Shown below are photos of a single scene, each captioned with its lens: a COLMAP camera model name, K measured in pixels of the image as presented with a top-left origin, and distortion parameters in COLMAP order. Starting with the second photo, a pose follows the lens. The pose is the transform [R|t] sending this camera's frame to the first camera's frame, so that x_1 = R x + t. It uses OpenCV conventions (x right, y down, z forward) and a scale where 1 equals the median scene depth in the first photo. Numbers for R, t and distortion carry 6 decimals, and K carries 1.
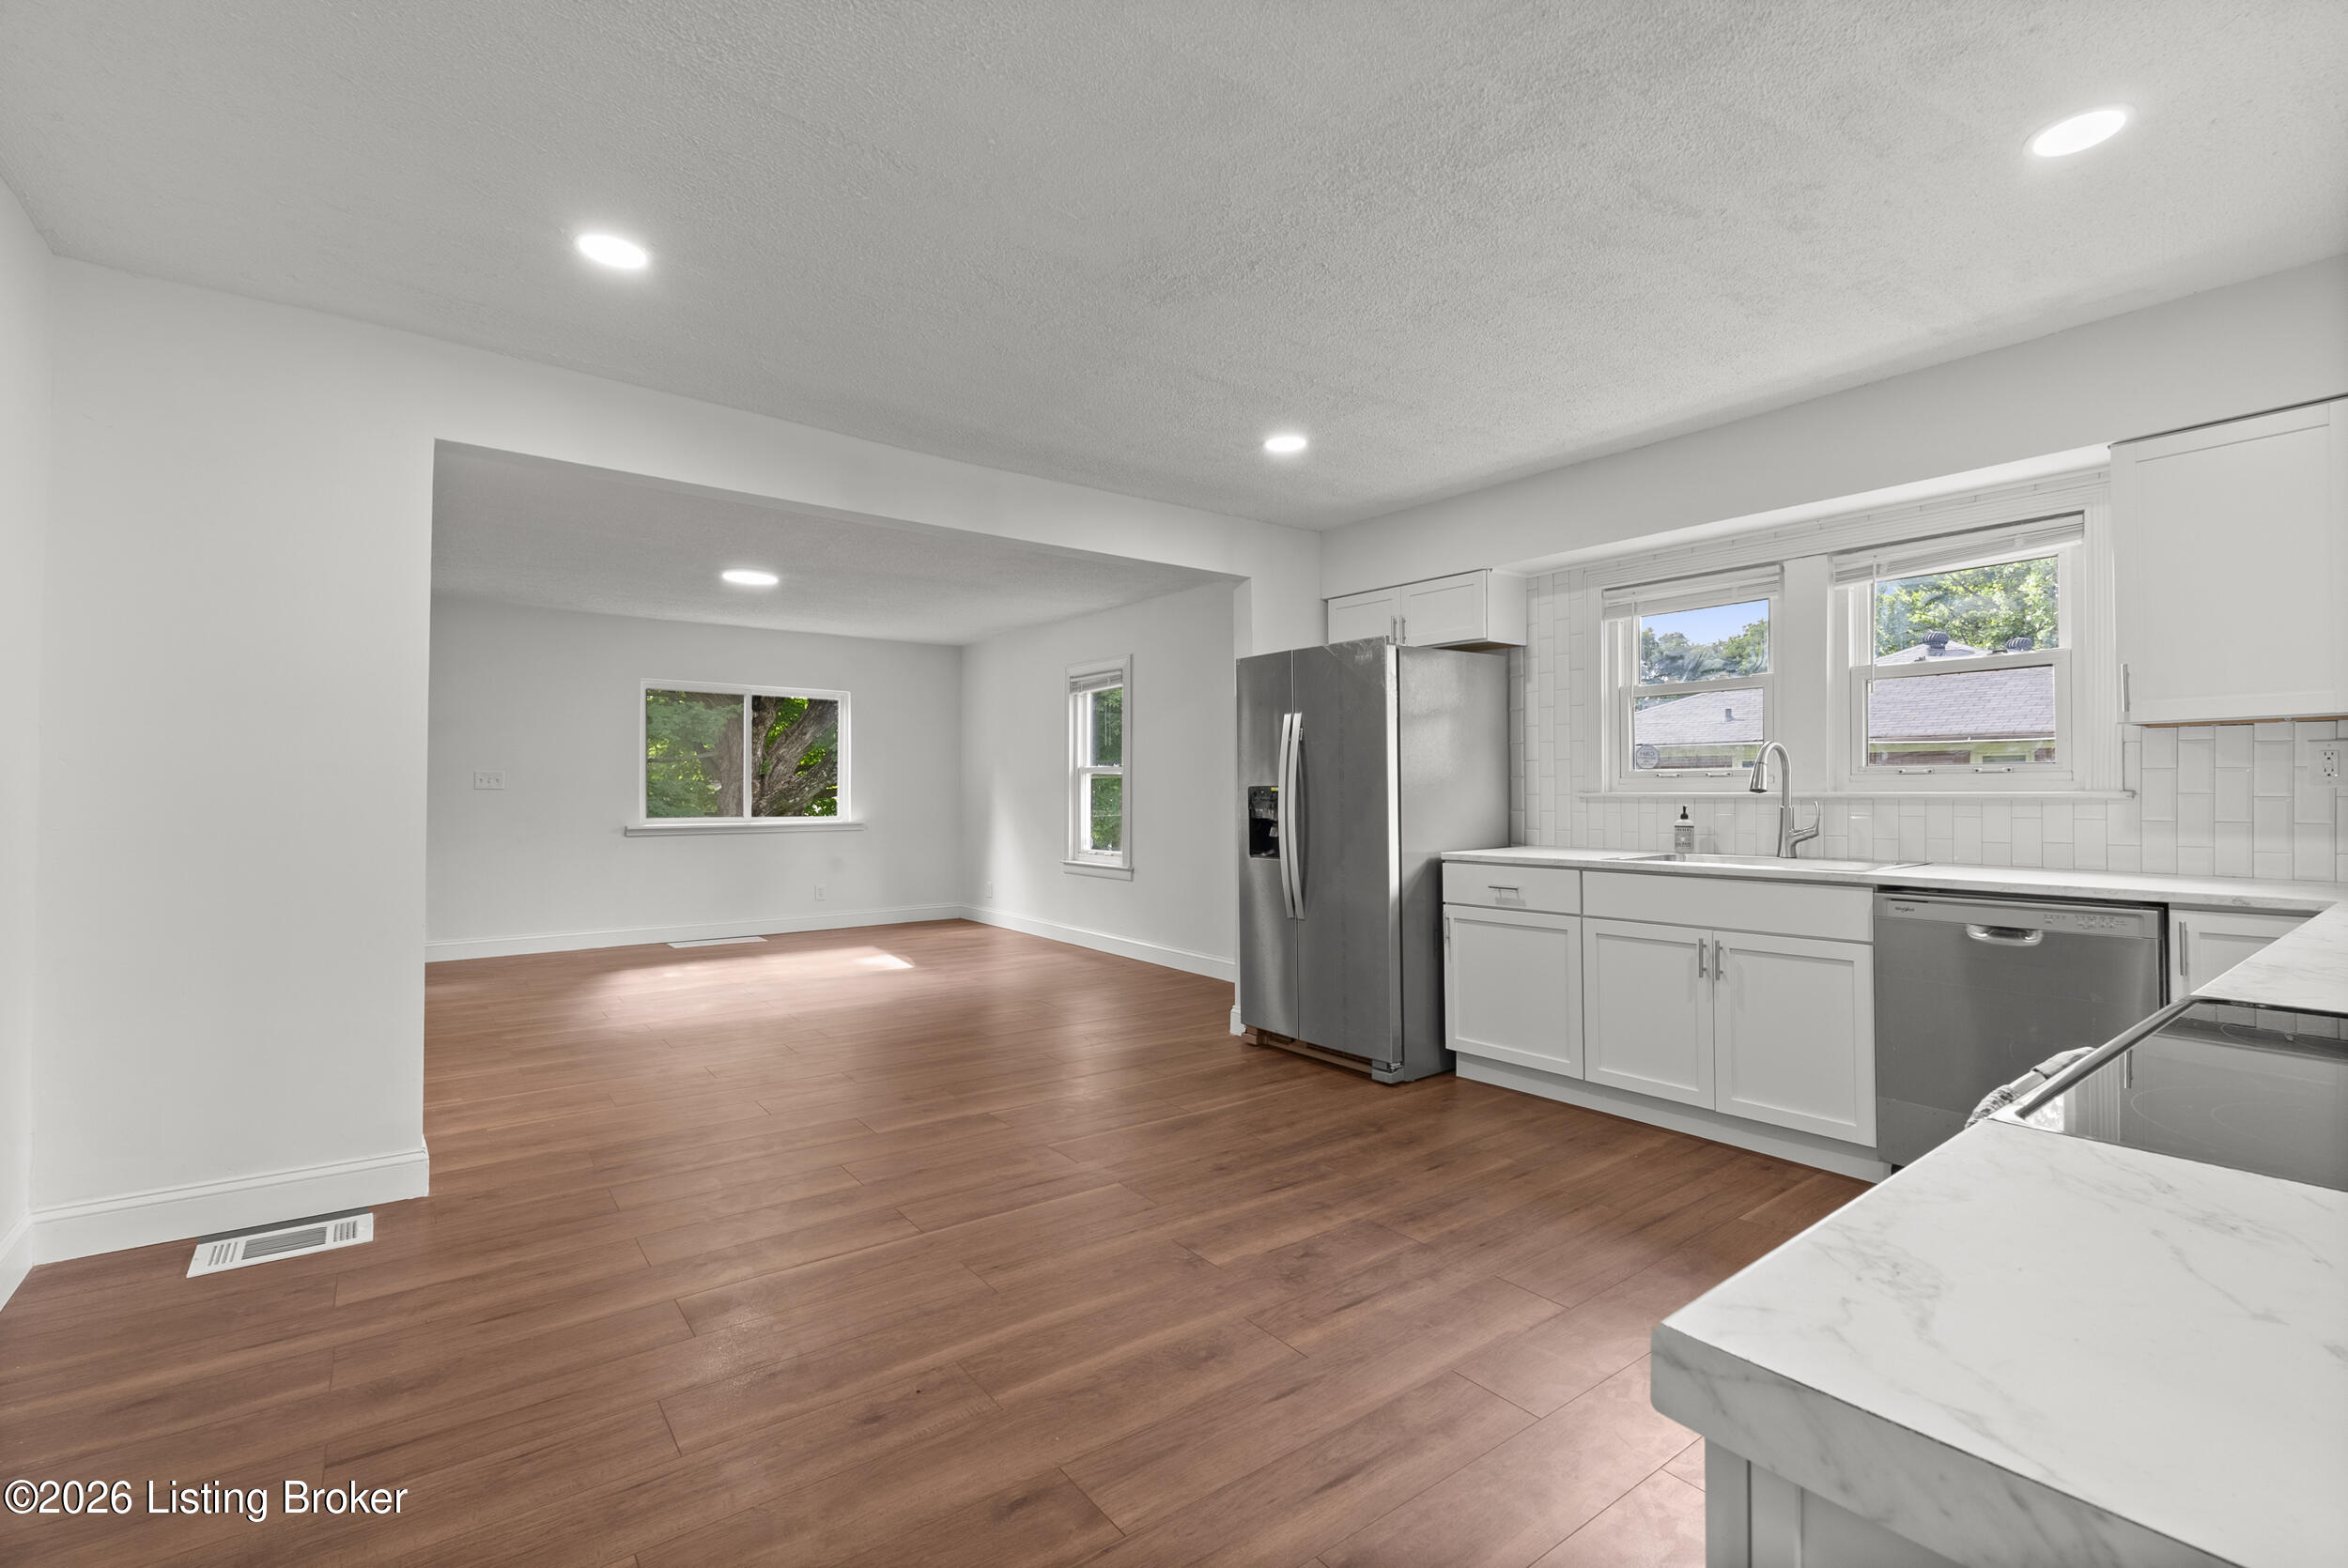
lens RADIAL K [[1028.1, 0, 1155.4], [0, 1028.1, 778.1], [0, 0, 1]] dist [-0.000845, -0.000179]
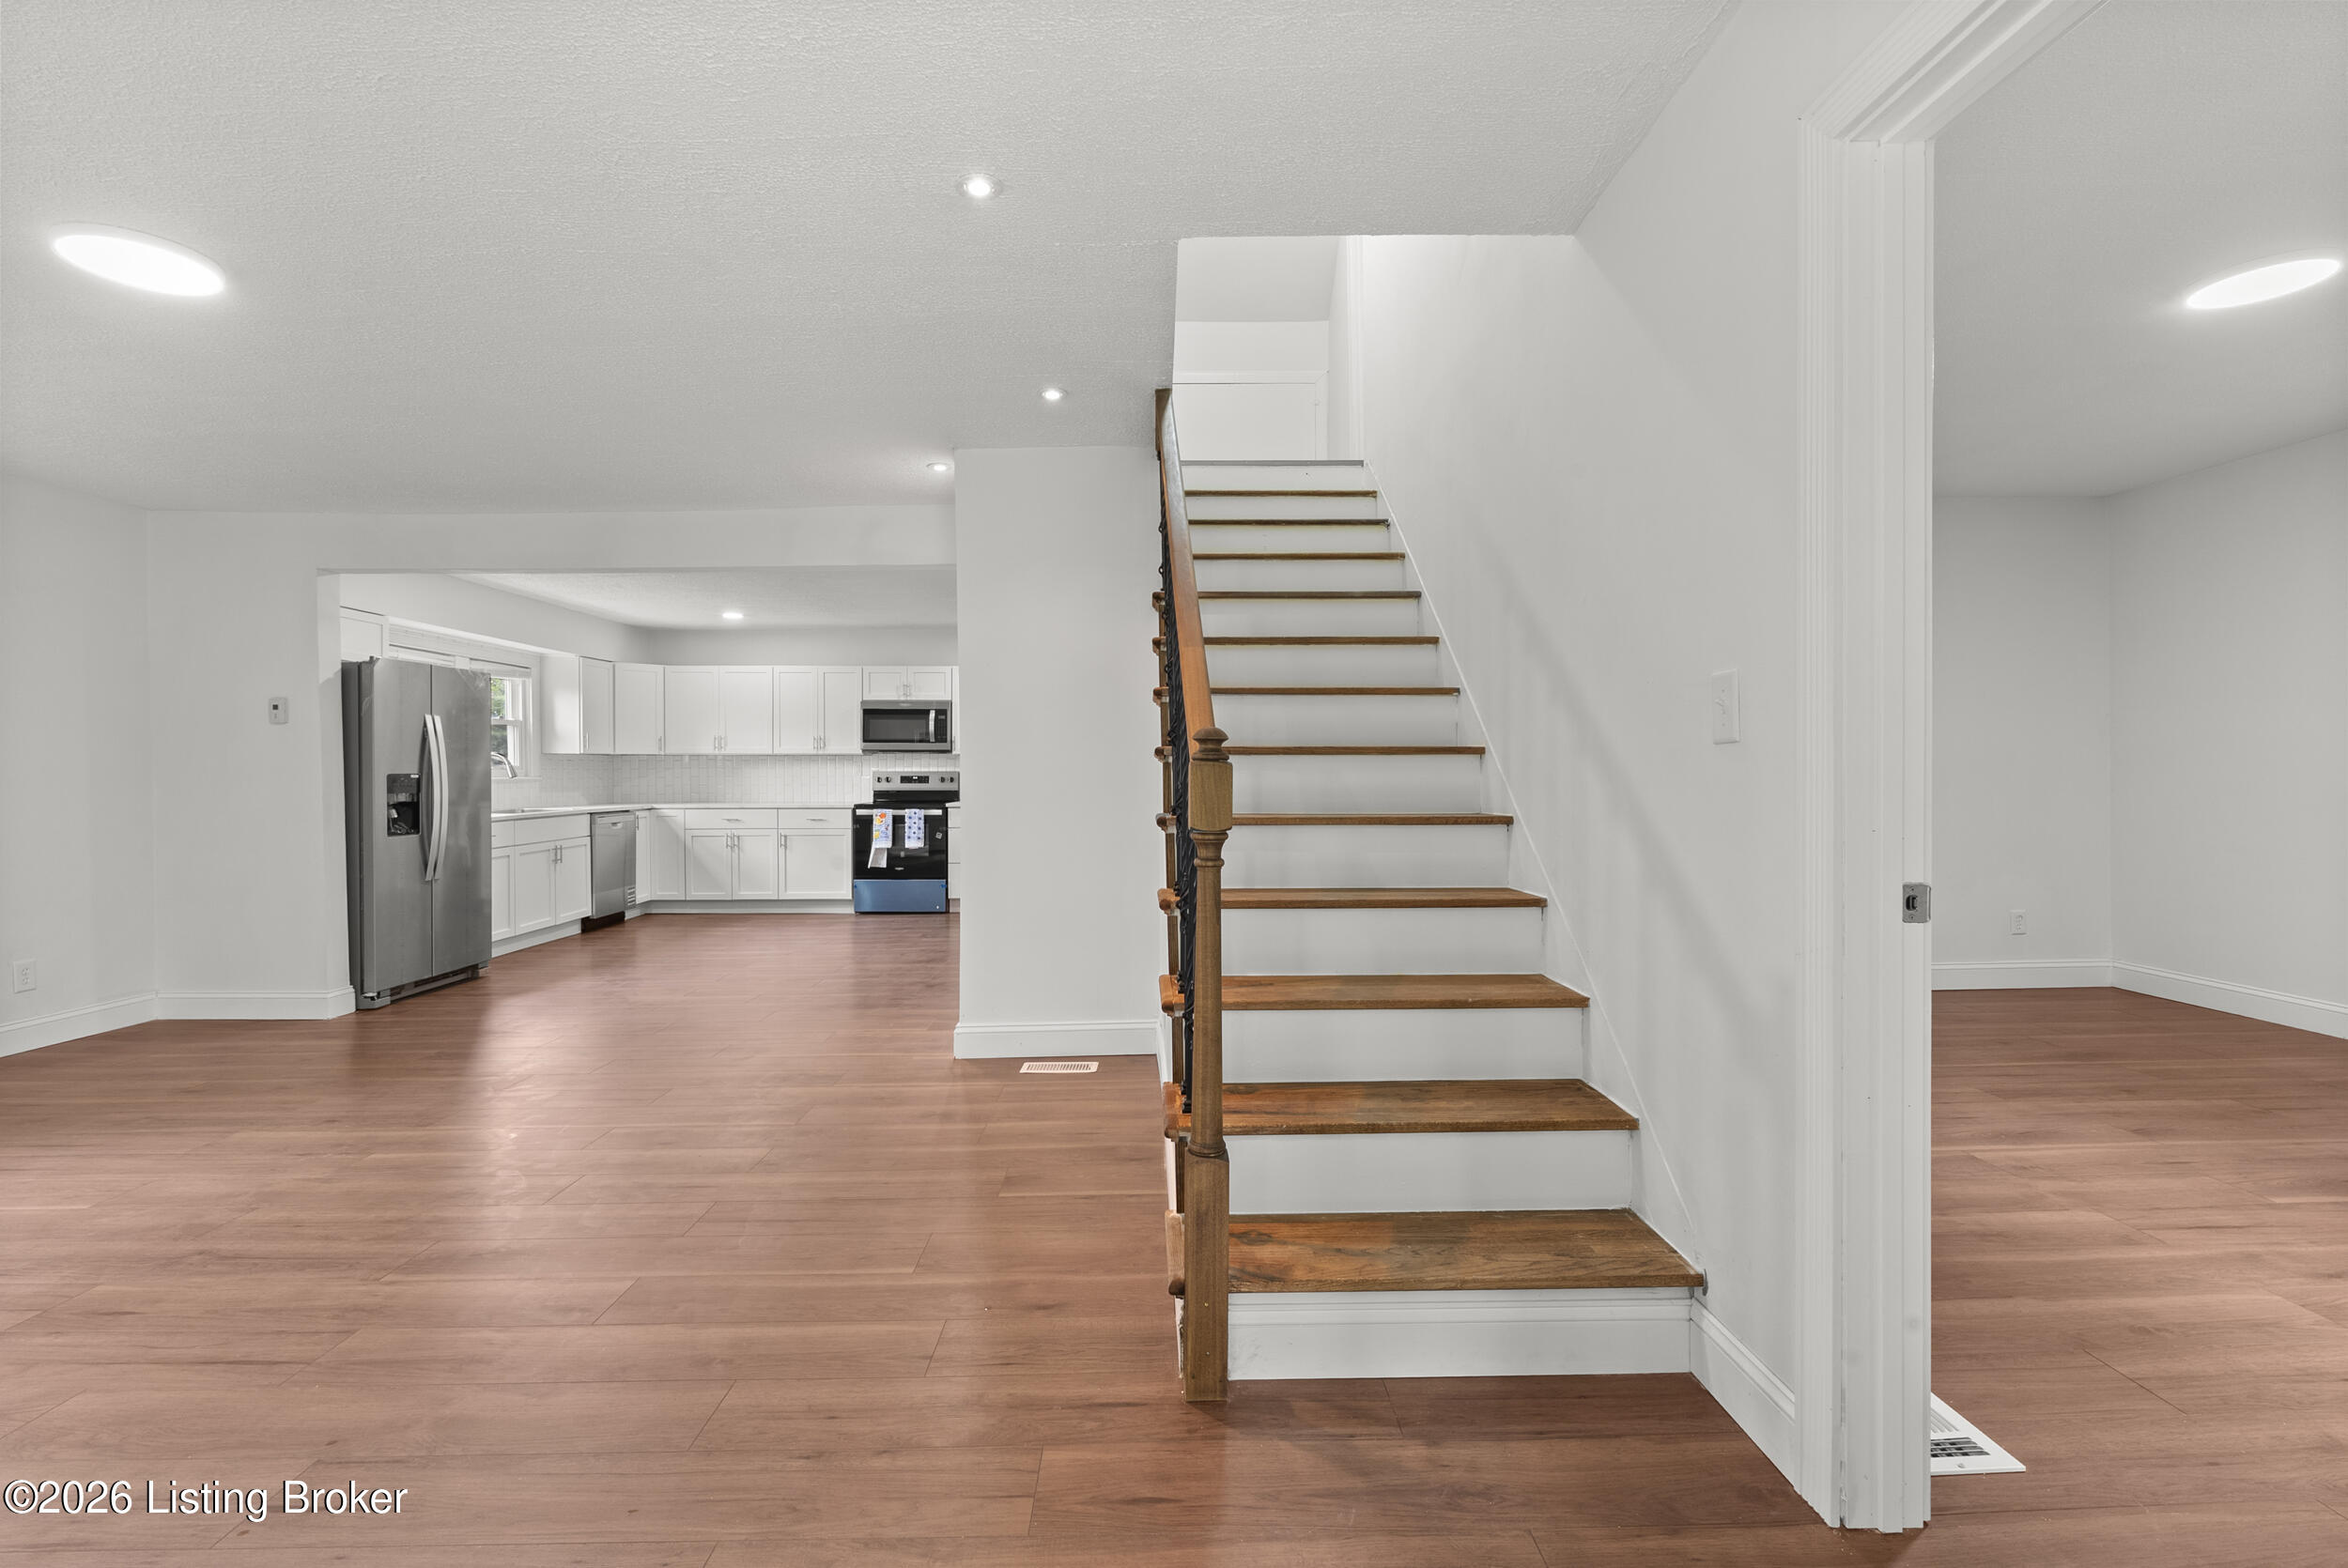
lens RADIAL K [[1028.1, 0, 1163.6], [0, 1028.1, 778.2], [0, 0, 1]] dist [-0.000845, -0.000179]
pose [[-0.806454, 0.002166, 0.591292, -1.788133], [0.000240, 0.999994, -0.003336, 0.023209], [-0.591296, -0.002549, -0.806450, 2.009447]]
